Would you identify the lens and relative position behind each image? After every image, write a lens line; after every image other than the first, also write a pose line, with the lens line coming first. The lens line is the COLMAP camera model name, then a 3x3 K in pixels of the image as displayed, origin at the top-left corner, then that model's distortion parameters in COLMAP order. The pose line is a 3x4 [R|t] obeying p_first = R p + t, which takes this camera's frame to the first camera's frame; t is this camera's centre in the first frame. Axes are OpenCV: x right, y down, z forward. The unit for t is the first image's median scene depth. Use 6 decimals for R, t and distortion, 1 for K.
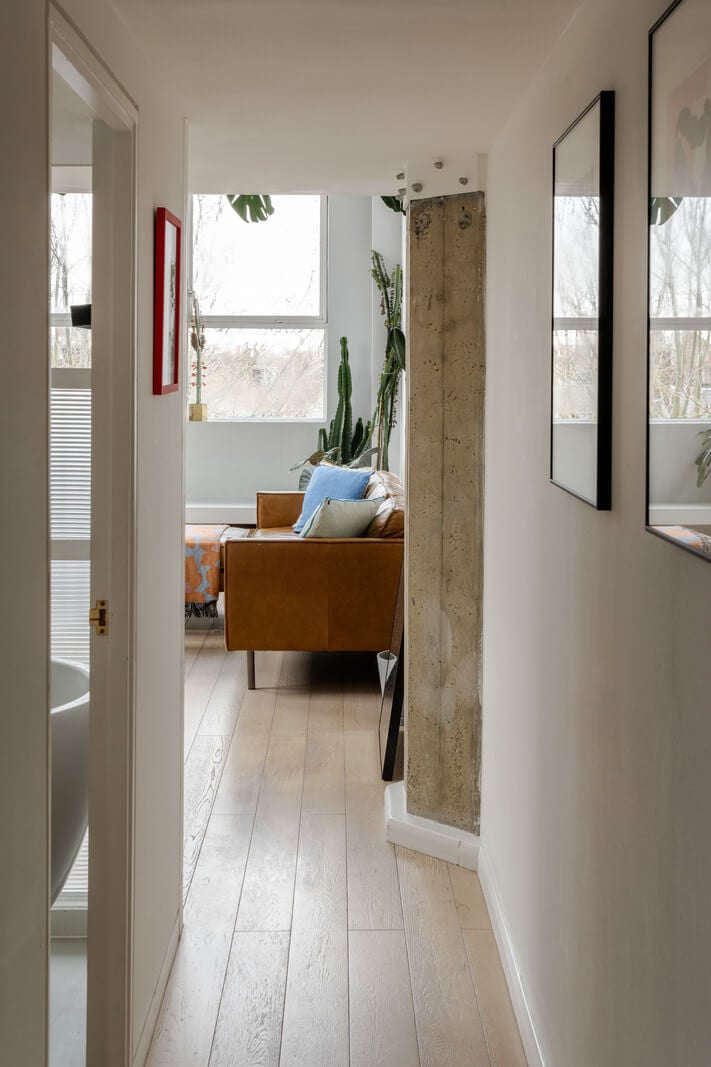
lens RADIAL K [[1370.4, 0, 355.5], [0, 1370.4, 393.4], [0, 0, 1]] dist [0.003493, -0.012499]
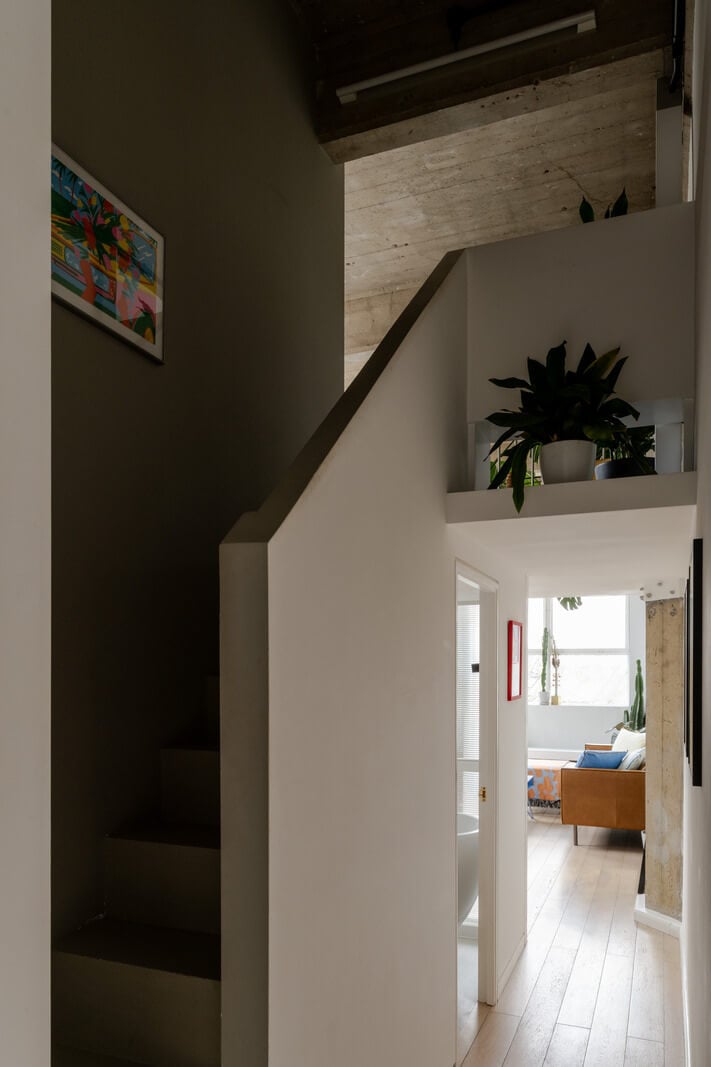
lens RADIAL K [[770.3, 0, 339.4], [0, 770.3, 672.9], [0, 0, 1]] dist [0.001844, -0.006831]
pose [[0.918536, -0.001829, -0.395333, 0.048582], [-0.004161, 0.999889, -0.014294, -0.011936], [0.395316, 0.014774, 0.918426, -0.141393]]
